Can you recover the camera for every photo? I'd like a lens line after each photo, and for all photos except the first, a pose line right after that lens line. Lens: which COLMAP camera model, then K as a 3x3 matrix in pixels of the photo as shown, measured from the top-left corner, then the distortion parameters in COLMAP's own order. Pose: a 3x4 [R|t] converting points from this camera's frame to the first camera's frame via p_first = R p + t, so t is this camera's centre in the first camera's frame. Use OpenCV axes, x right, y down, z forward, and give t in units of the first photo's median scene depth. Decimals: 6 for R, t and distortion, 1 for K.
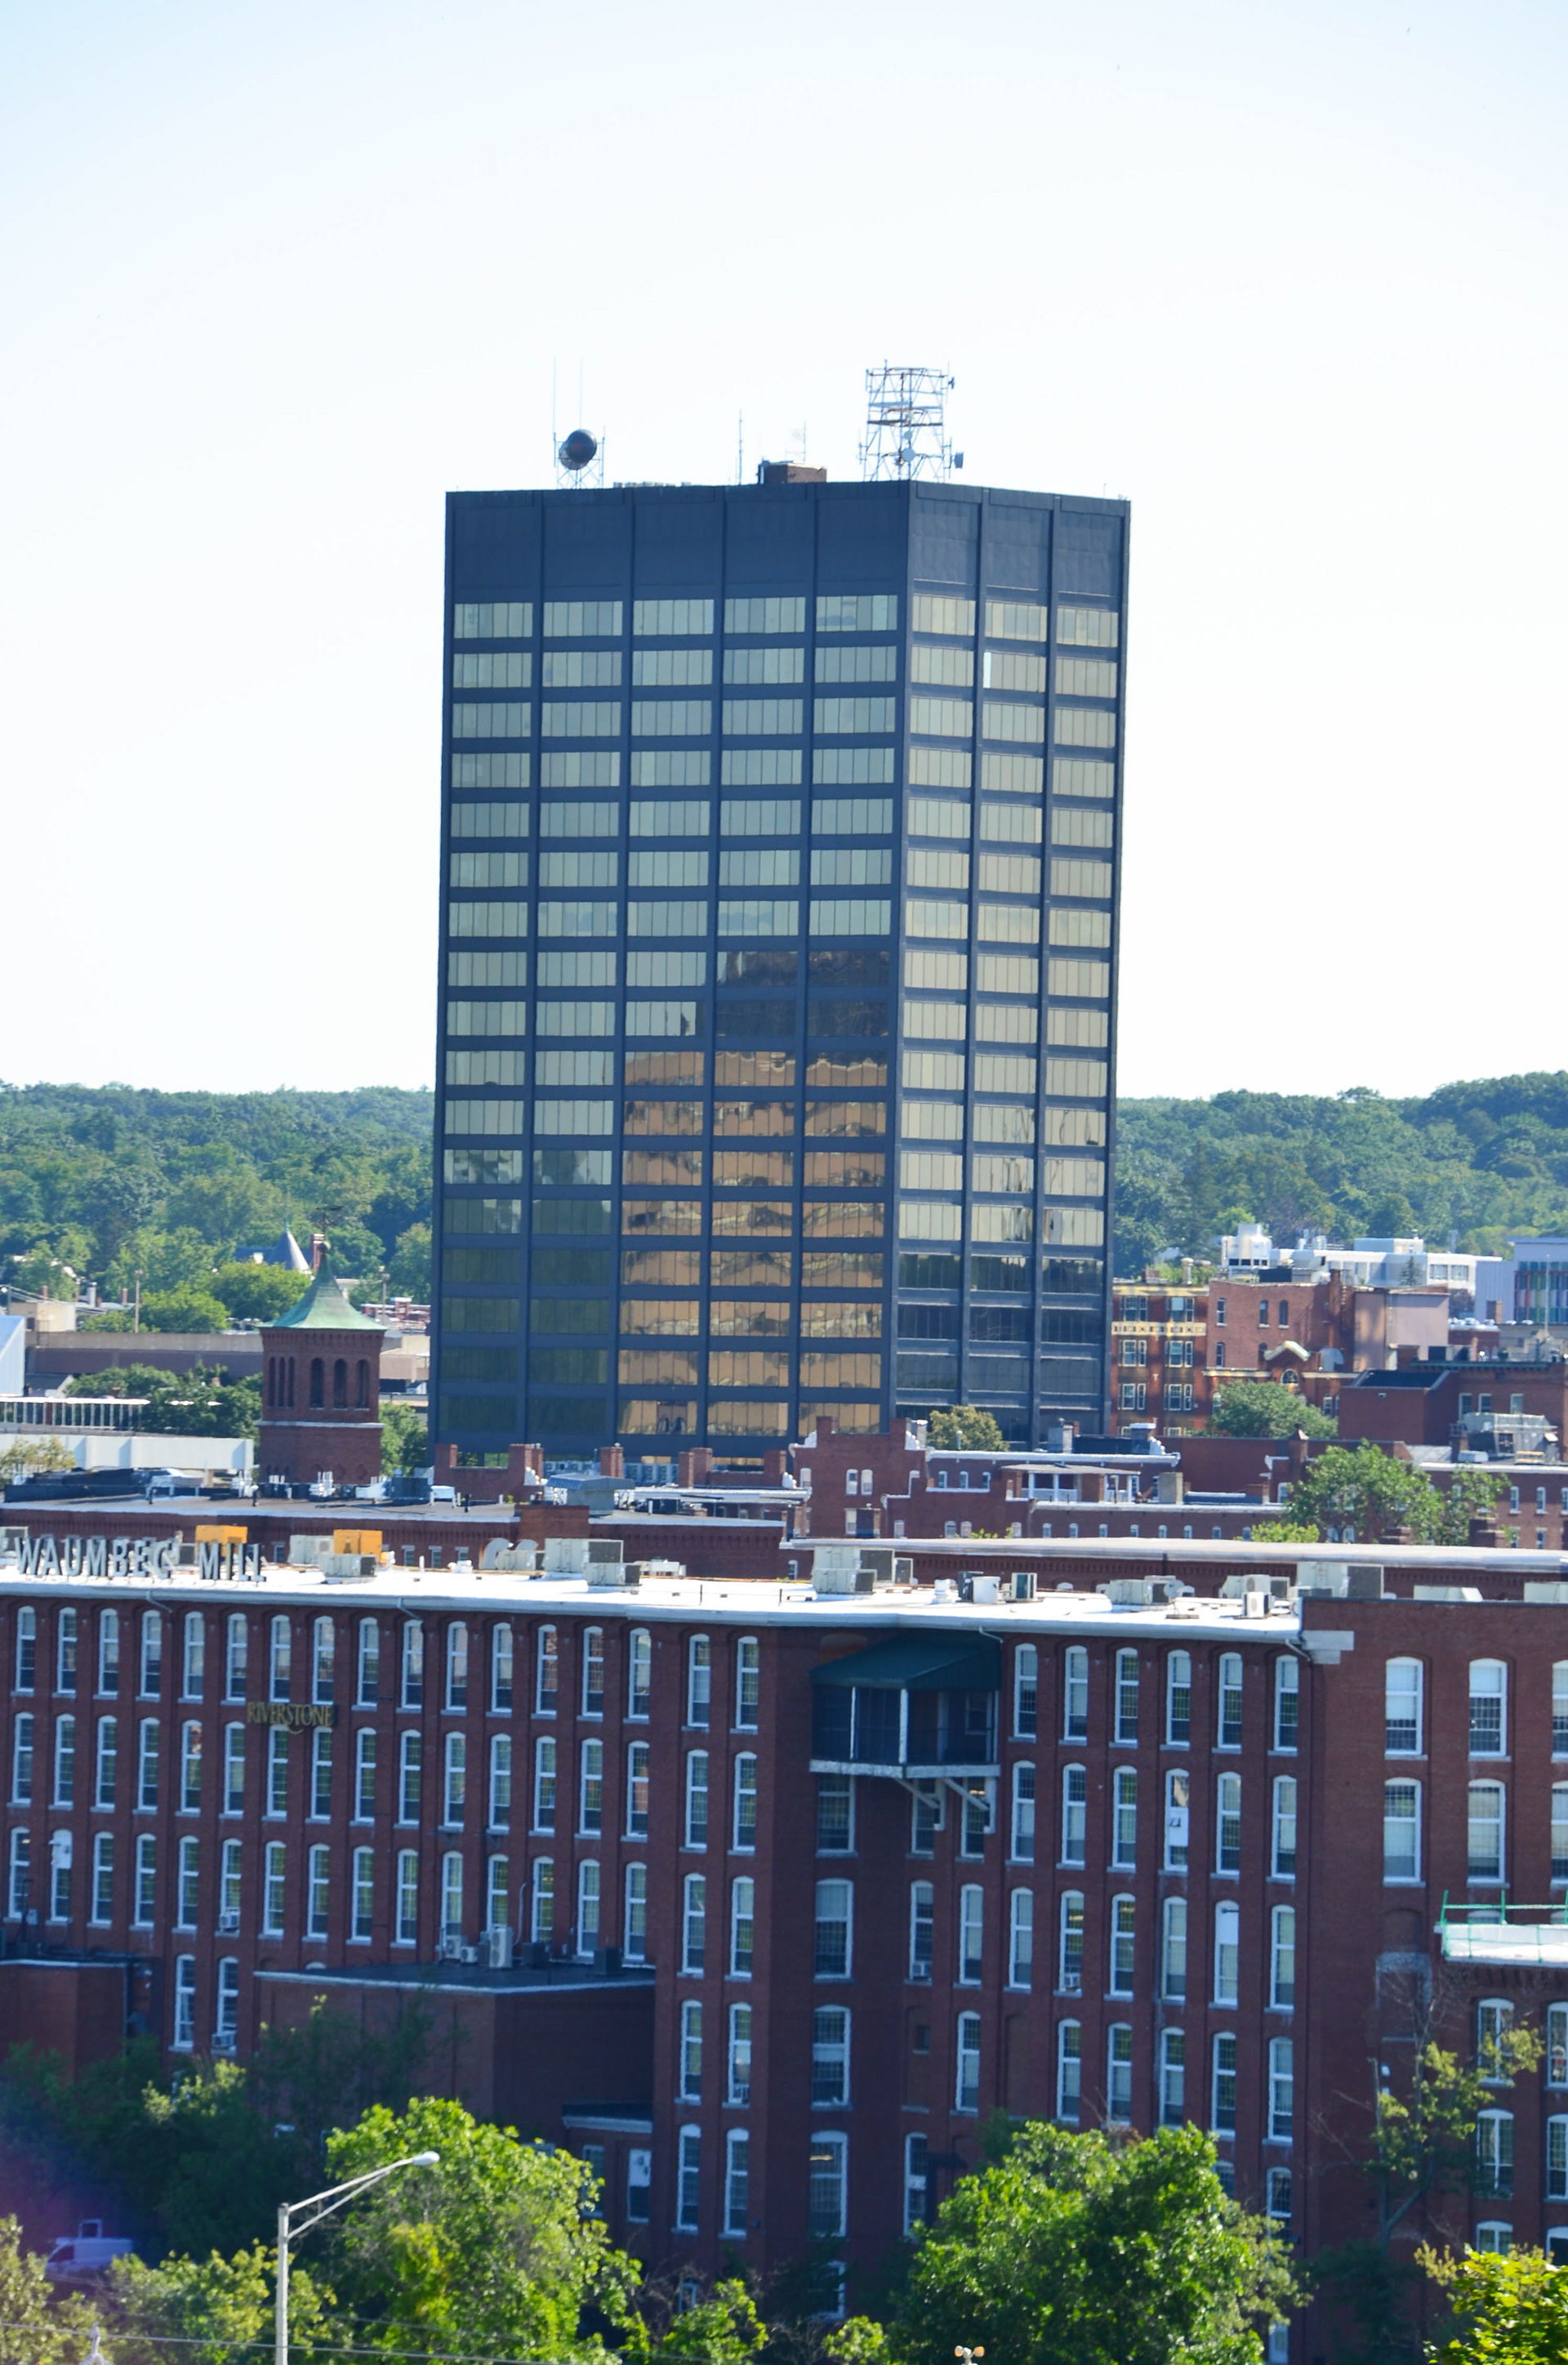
lens RADIAL K [[14706.1, 0, 783.7], [0, 14706.1, 1182.9], [0, 0, 1]] dist [0.531461, 0.000000]
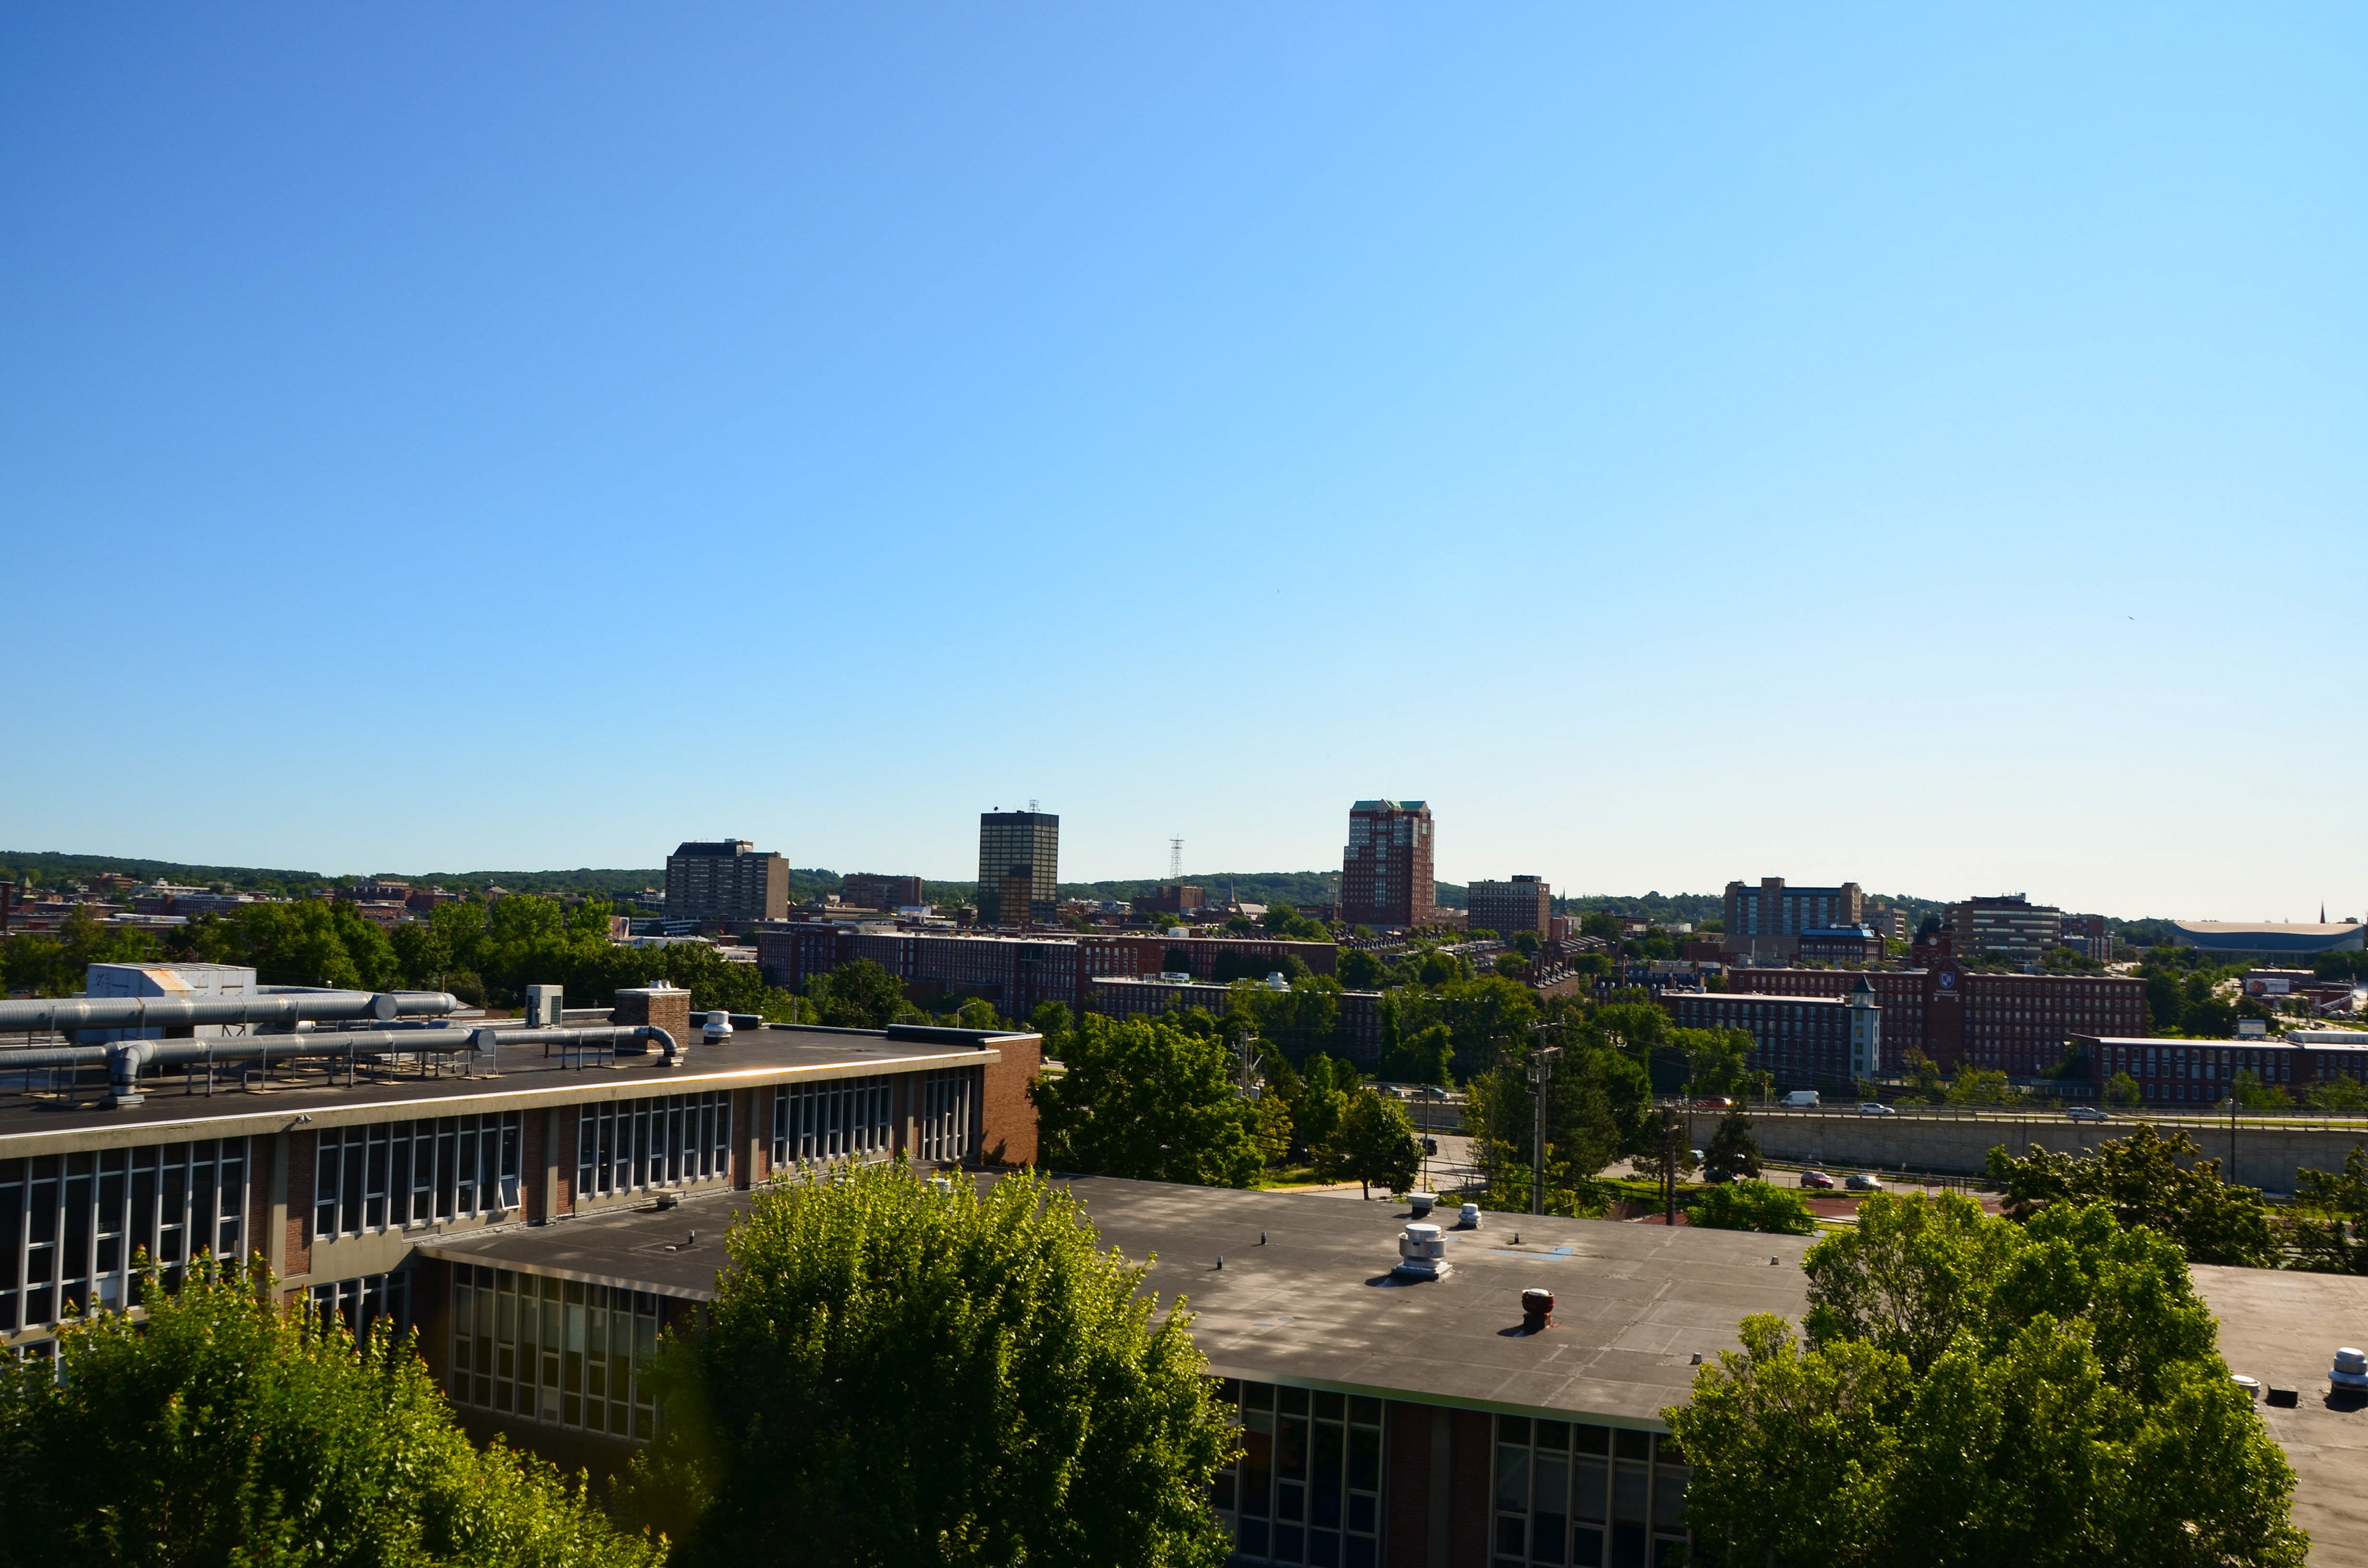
lens RADIAL K [[1874.1, 0, 1188.9], [0, 1874.1, 785.0], [0, 0, 1]] dist [0.002873, 0.000046]
pose [[0.995732, 0.016094, 0.090875, -0.001322], [-0.010890, 0.998287, -0.057483, -0.000901], [-0.091645, 0.056248, 0.994202, -0.121553]]
